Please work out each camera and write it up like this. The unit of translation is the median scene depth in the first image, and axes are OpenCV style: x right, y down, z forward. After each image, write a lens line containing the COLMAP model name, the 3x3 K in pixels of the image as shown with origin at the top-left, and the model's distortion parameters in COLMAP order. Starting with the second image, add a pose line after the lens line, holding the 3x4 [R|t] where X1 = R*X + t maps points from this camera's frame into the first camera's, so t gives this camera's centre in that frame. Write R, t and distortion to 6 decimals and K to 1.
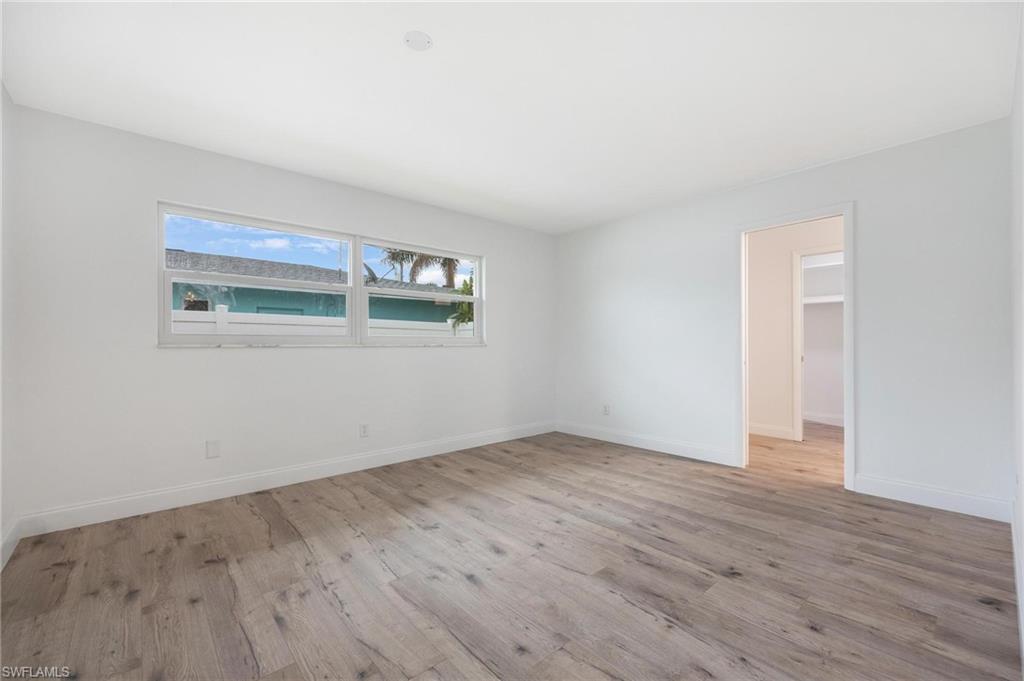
lens RADIAL K [[437.4, 0, 511.9], [0, 437.4, 342.9], [0, 0, 1]] dist [0.008176, -0.001614]
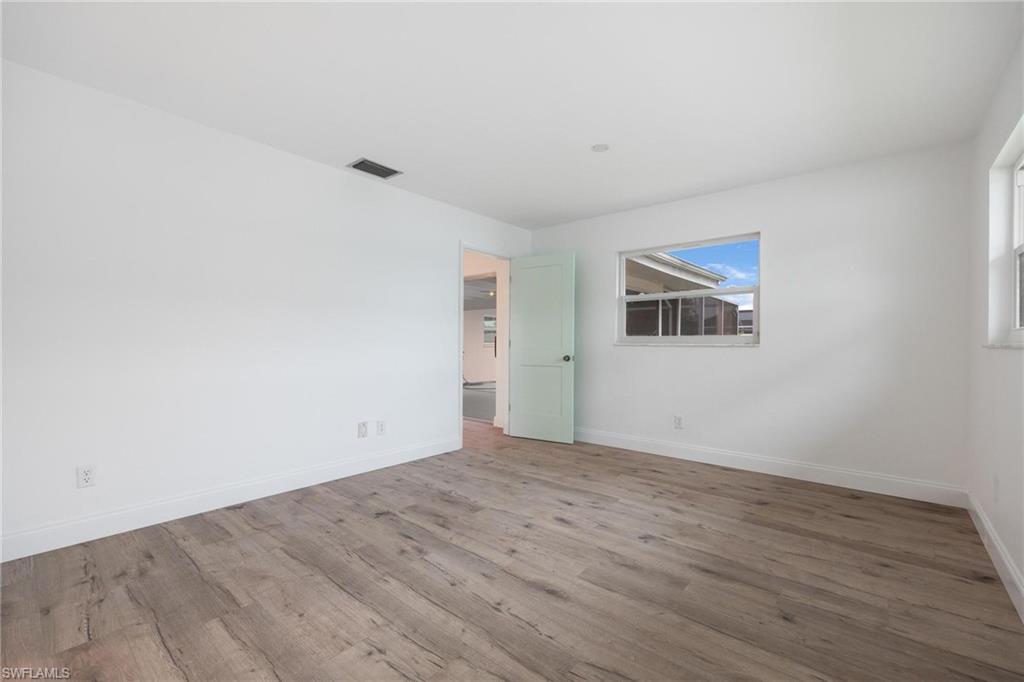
lens RADIAL K [[437.4, 0, 511.5], [0, 437.4, 343.7], [0, 0, 1]] dist [0.008176, -0.001614]
pose [[-0.990858, 0.001149, -0.134902, 0.247520], [0.001947, 0.999981, -0.005784, 0.010802], [0.134893, -0.005994, -0.990842, 2.046487]]
